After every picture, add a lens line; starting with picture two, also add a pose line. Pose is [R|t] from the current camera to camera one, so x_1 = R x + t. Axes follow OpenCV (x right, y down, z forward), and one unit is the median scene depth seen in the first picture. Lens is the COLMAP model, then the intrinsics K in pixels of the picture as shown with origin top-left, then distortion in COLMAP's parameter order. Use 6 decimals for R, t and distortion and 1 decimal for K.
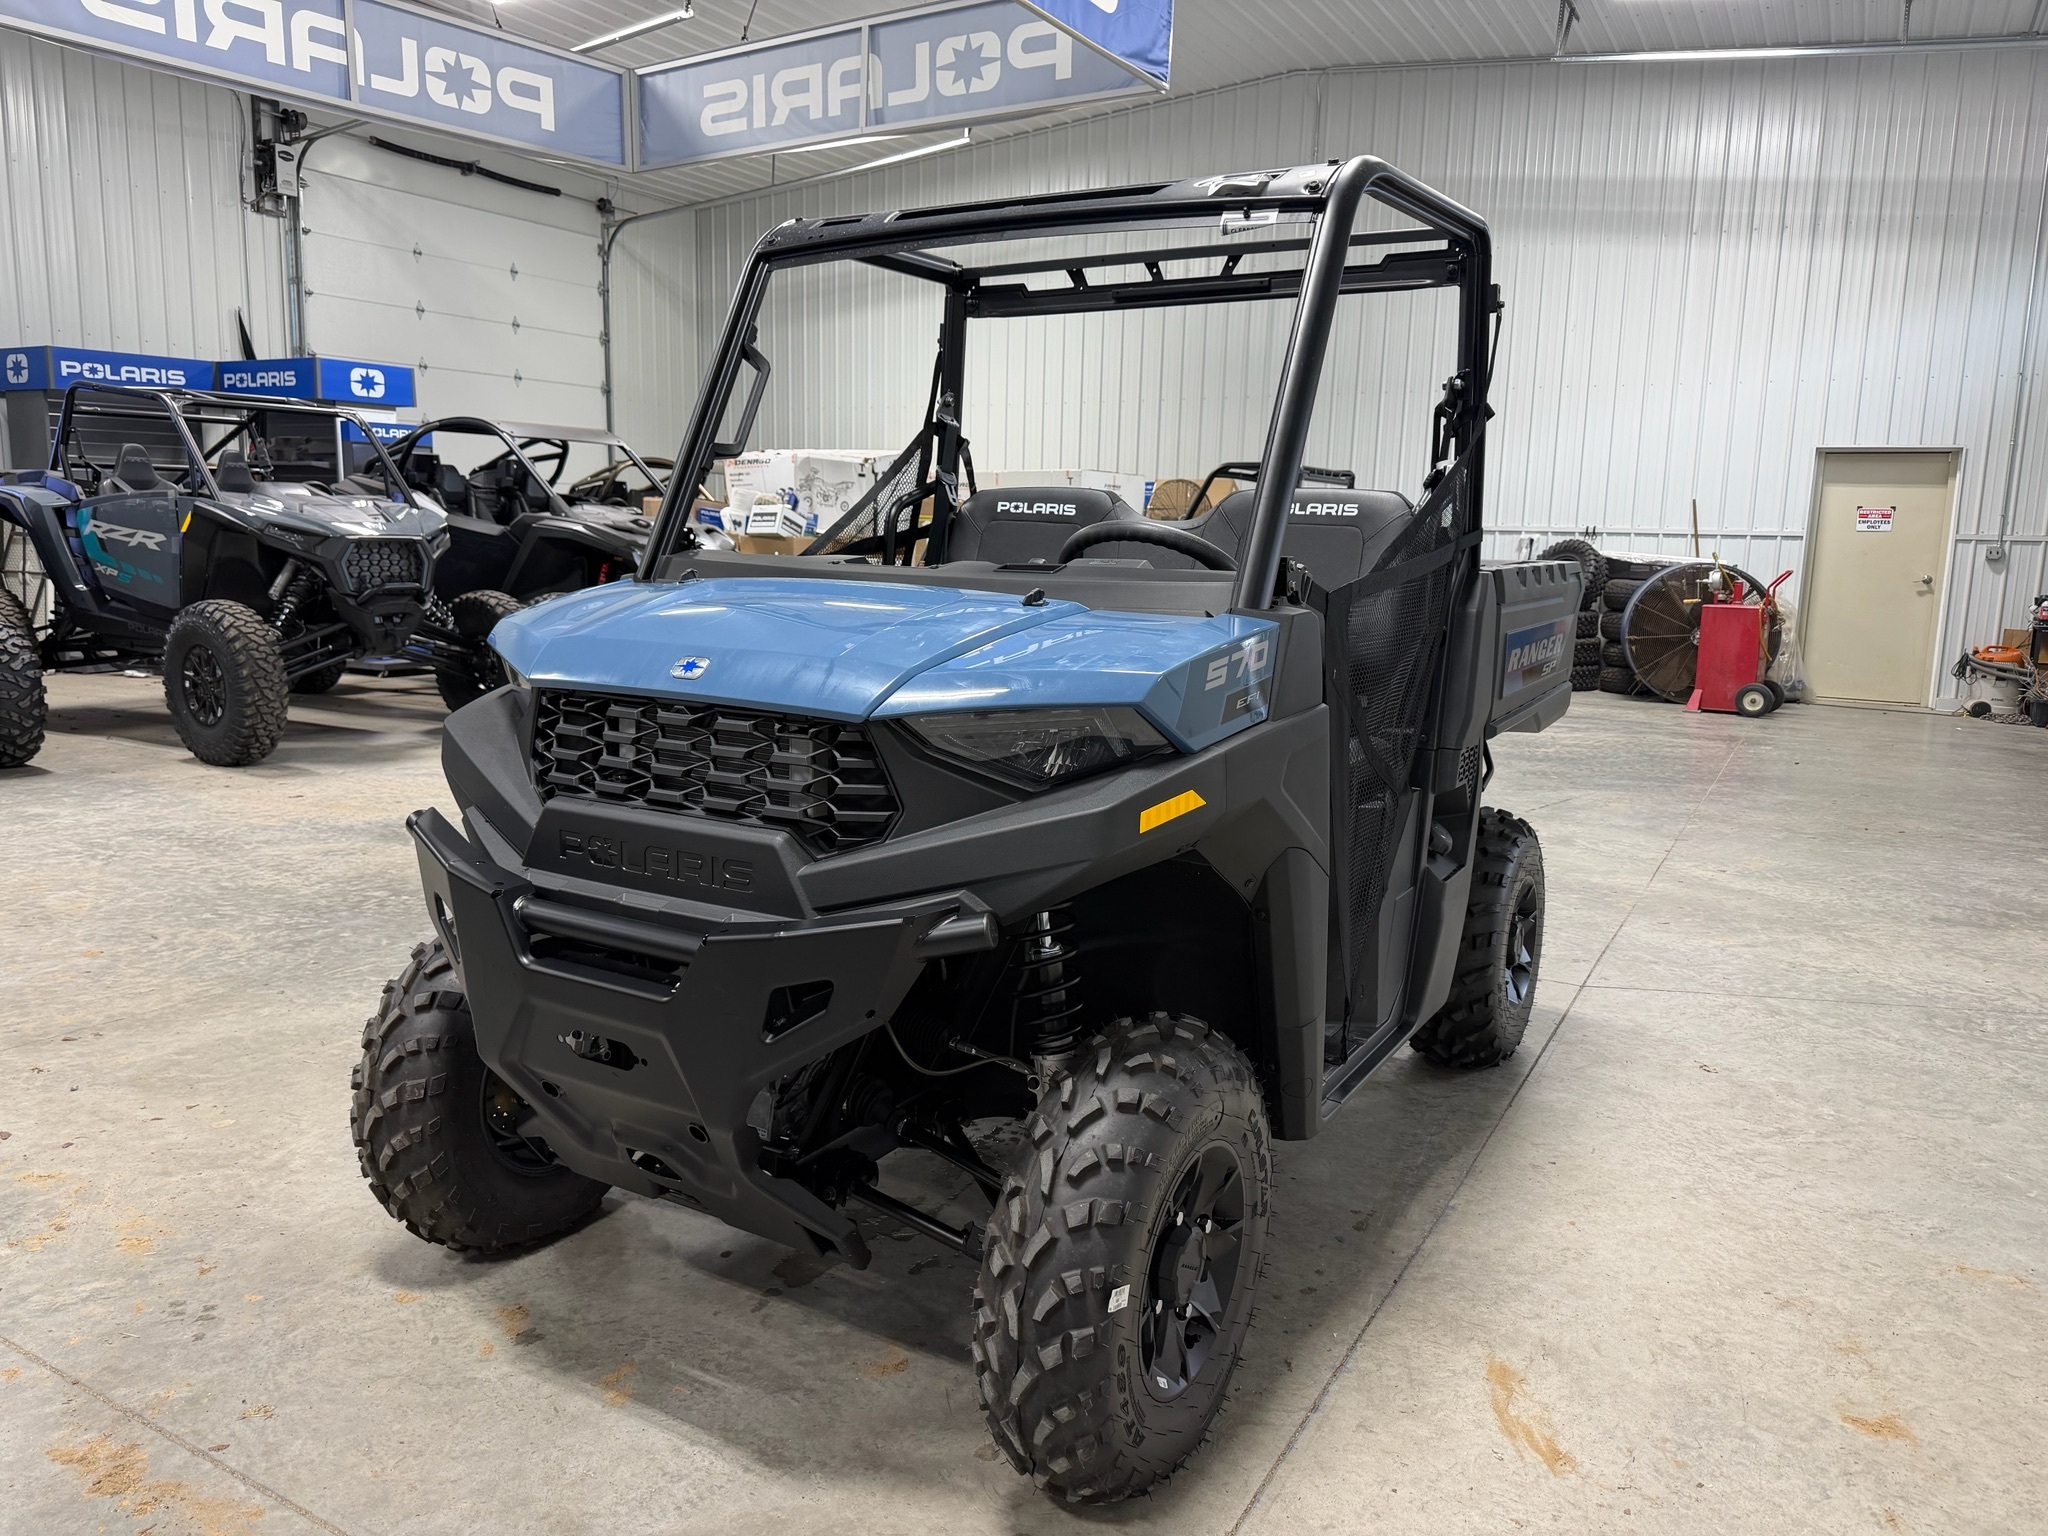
lens RADIAL K [[1532.5, 0, 989.1], [0, 1532.5, 760.1], [0, 0, 1]] dist [0.068281, -0.183866]
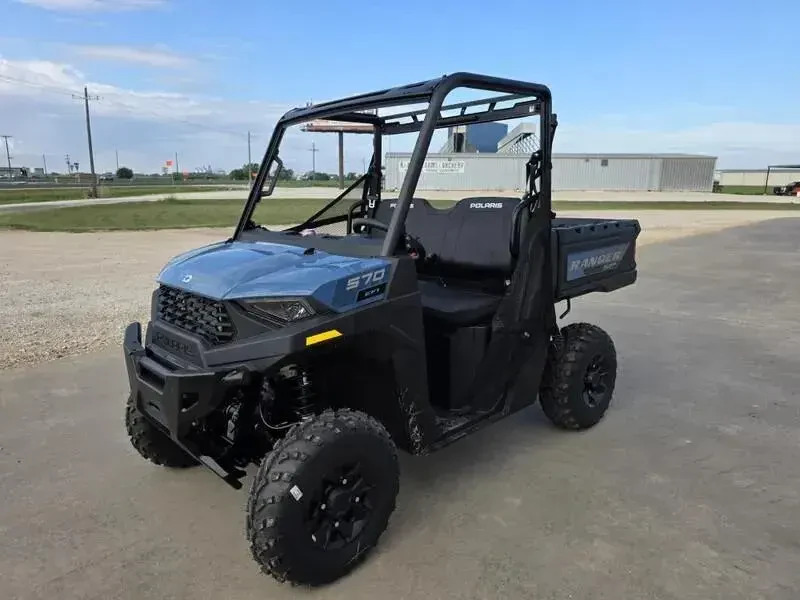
lens RADIAL K [[541.3, 0, 383.6], [0, 541.3, 293.1], [0, 0, 1]] dist [0.029564, -0.001375]
pose [[0.961866, 0.017356, -0.272972, 0.314111], [-0.008102, 0.999355, 0.034993, -0.050266], [0.273403, -0.031447, 0.961385, 0.080998]]
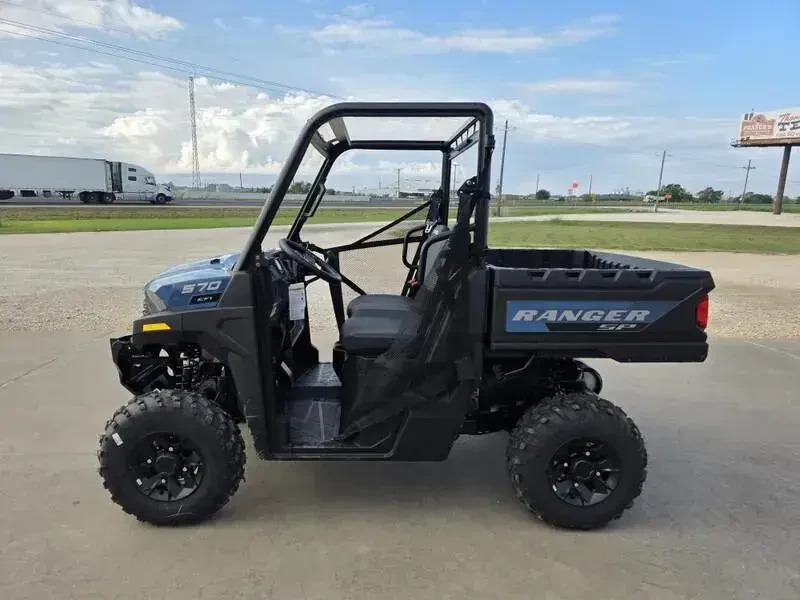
lens RADIAL K [[522.8, 0, 380.8], [0, 522.8, 301.5], [0, 0, 1]] dist [0.049456, -0.003070]
pose [[0.555924, 0.136421, -0.819962, 0.881811], [-0.138790, 0.987827, 0.070252, -0.112821], [0.819564, 0.074748, 0.568091, 0.489143]]
